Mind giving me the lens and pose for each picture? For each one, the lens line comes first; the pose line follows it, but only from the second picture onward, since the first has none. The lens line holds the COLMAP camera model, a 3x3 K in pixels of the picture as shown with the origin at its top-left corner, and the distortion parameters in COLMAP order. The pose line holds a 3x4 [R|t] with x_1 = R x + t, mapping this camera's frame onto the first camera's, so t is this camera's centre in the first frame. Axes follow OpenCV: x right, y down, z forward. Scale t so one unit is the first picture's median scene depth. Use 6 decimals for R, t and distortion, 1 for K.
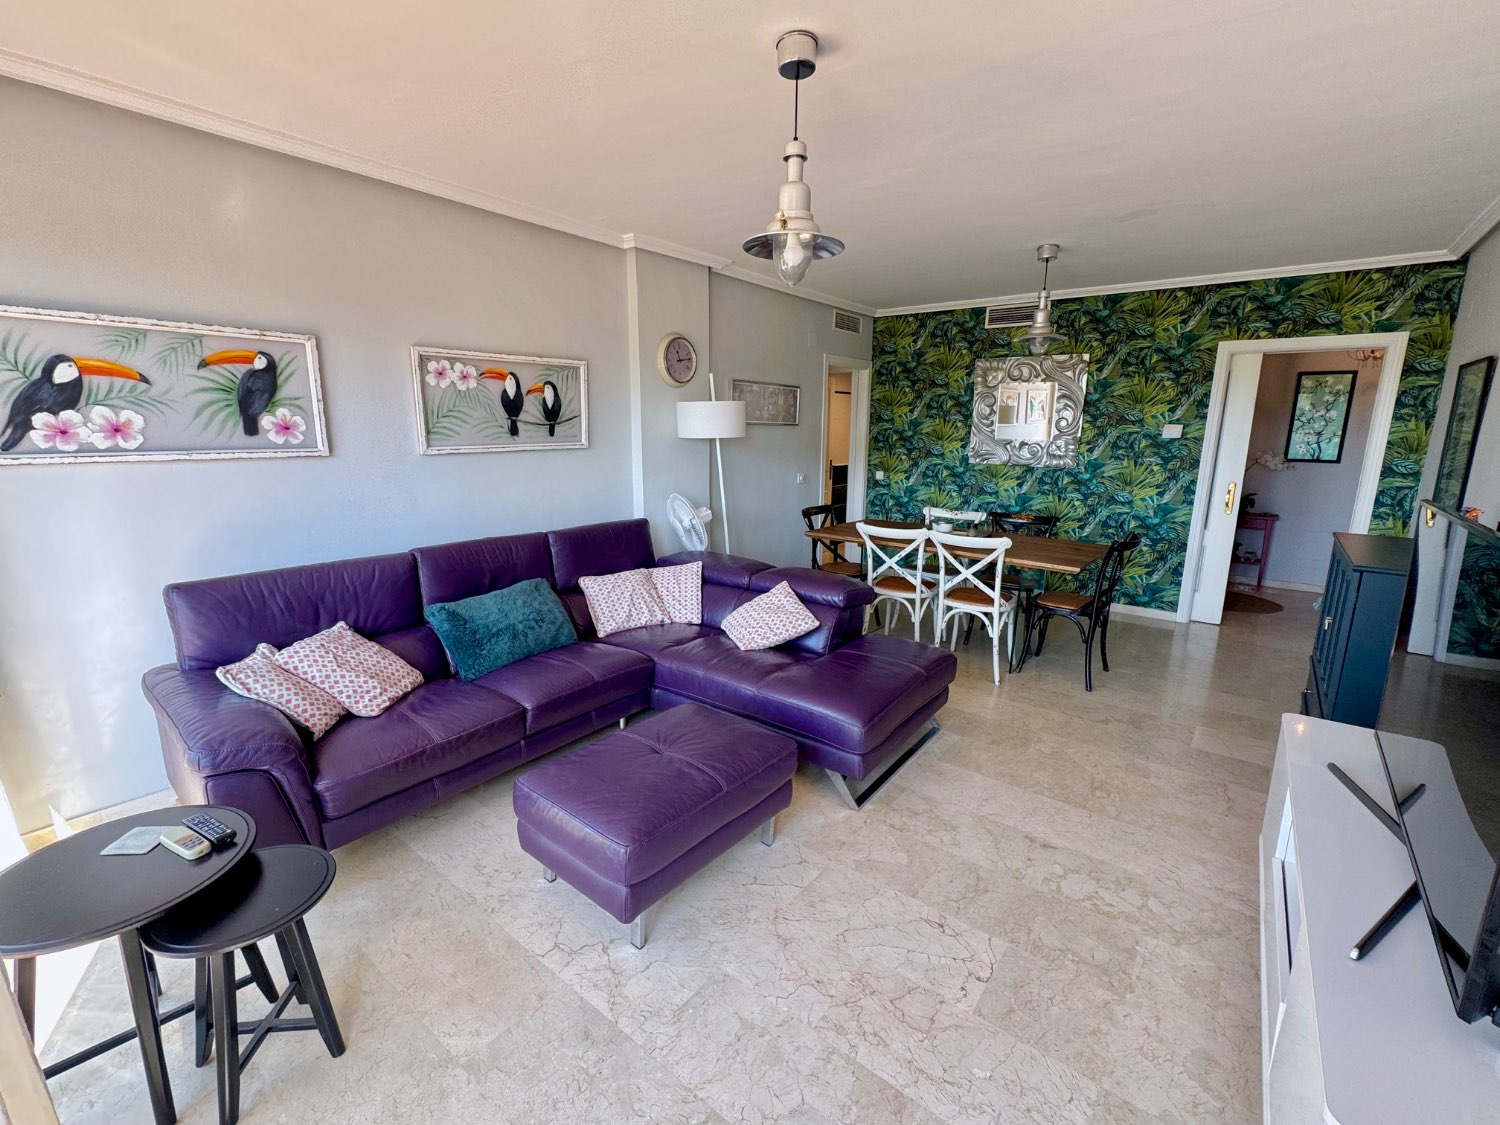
lens RADIAL K [[646.8, 0, 748.6], [0, 646.8, 562.9], [0, 0, 1]] dist [0.003741, -0.000593]
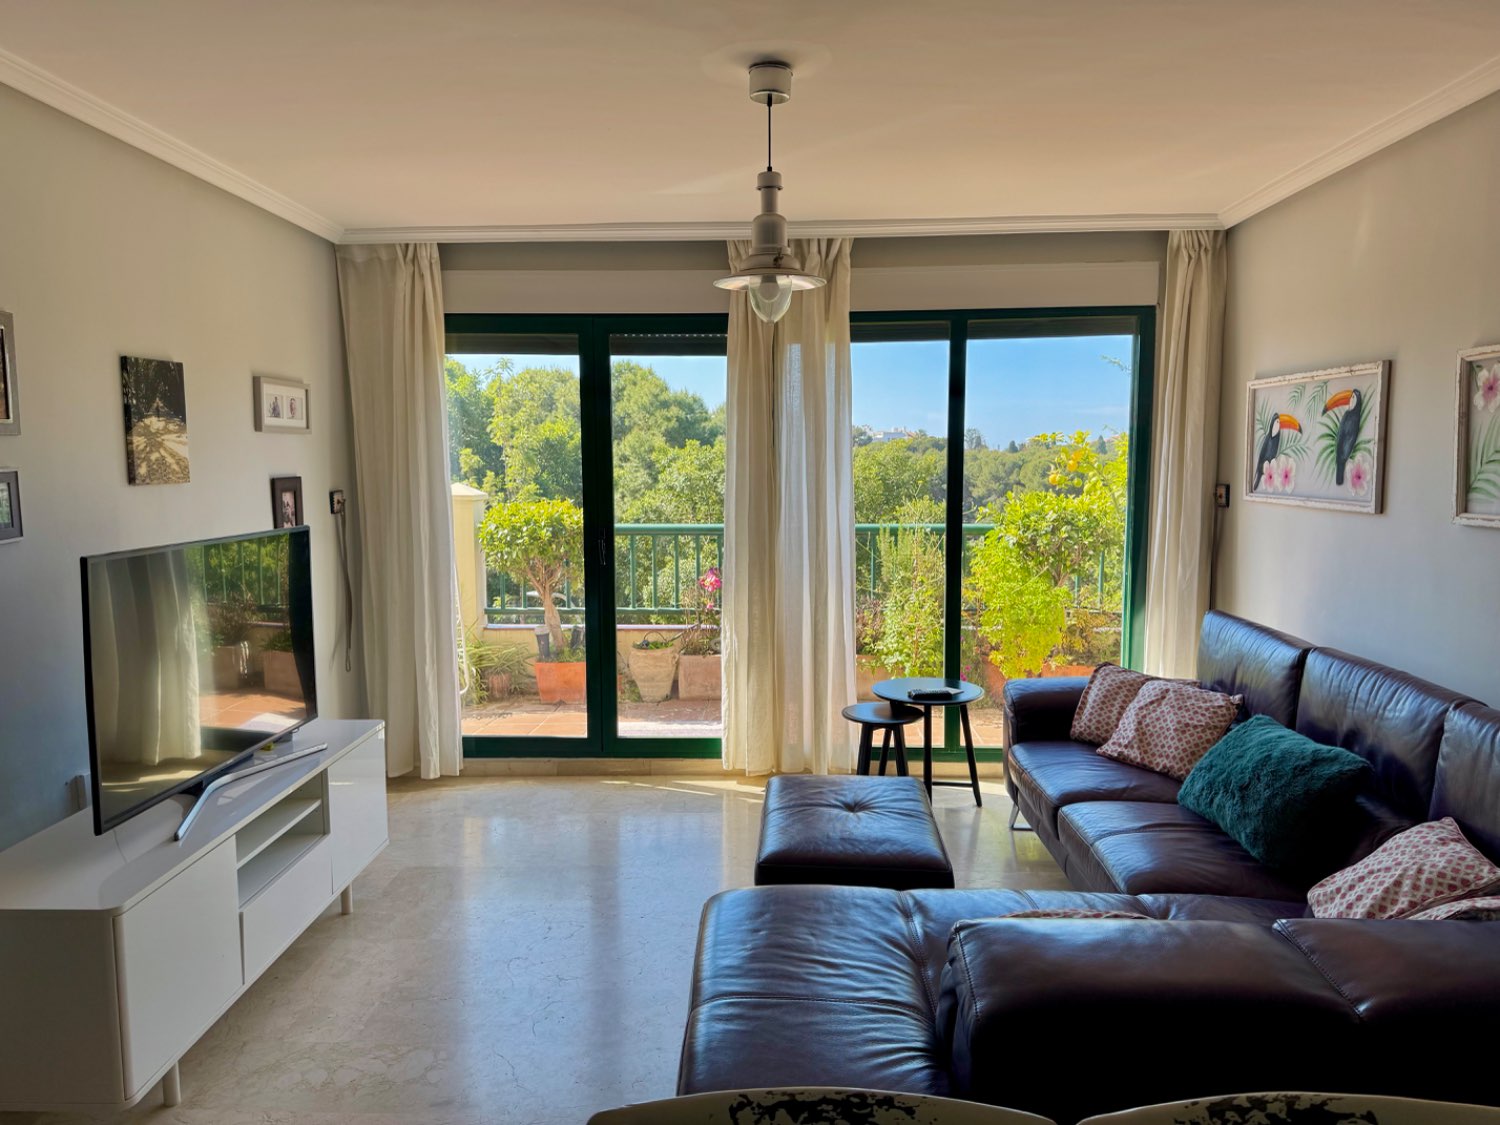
lens RADIAL K [[1049.0, 0, 754.0], [0, 1049.0, 576.6], [0, 0, 1]] dist [0.035037, -0.048079]
pose [[-0.801369, 0.062484, -0.594897, 0.384309], [-0.130493, 0.952314, 0.275808, -0.192973], [0.583762, 0.298654, -0.755001, 0.866506]]
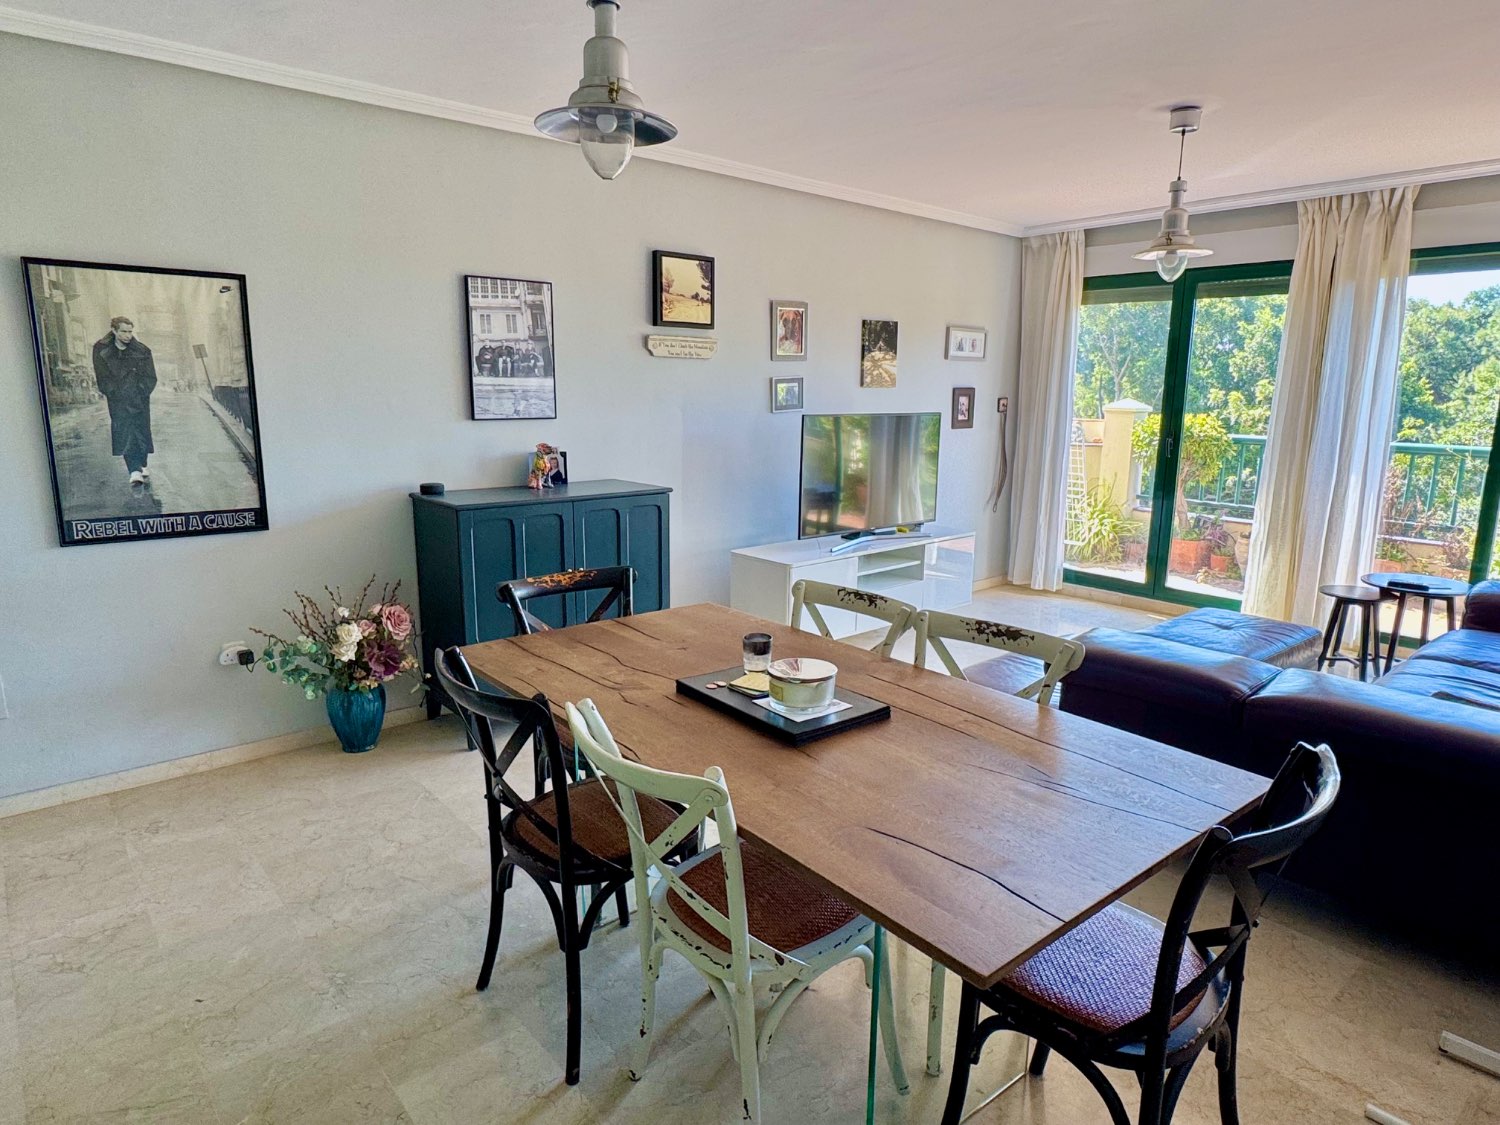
lens RADIAL K [[903.0, 0, 747.0], [0, 903.0, 557.6], [0, 0, 1]] dist [0.001103, -0.000060]
pose [[-0.980502, -0.056075, 0.188337, 0.217472], [0.022717, 0.919649, 0.392084, -0.258066], [-0.195190, 0.388718, -0.900444, 1.222546]]
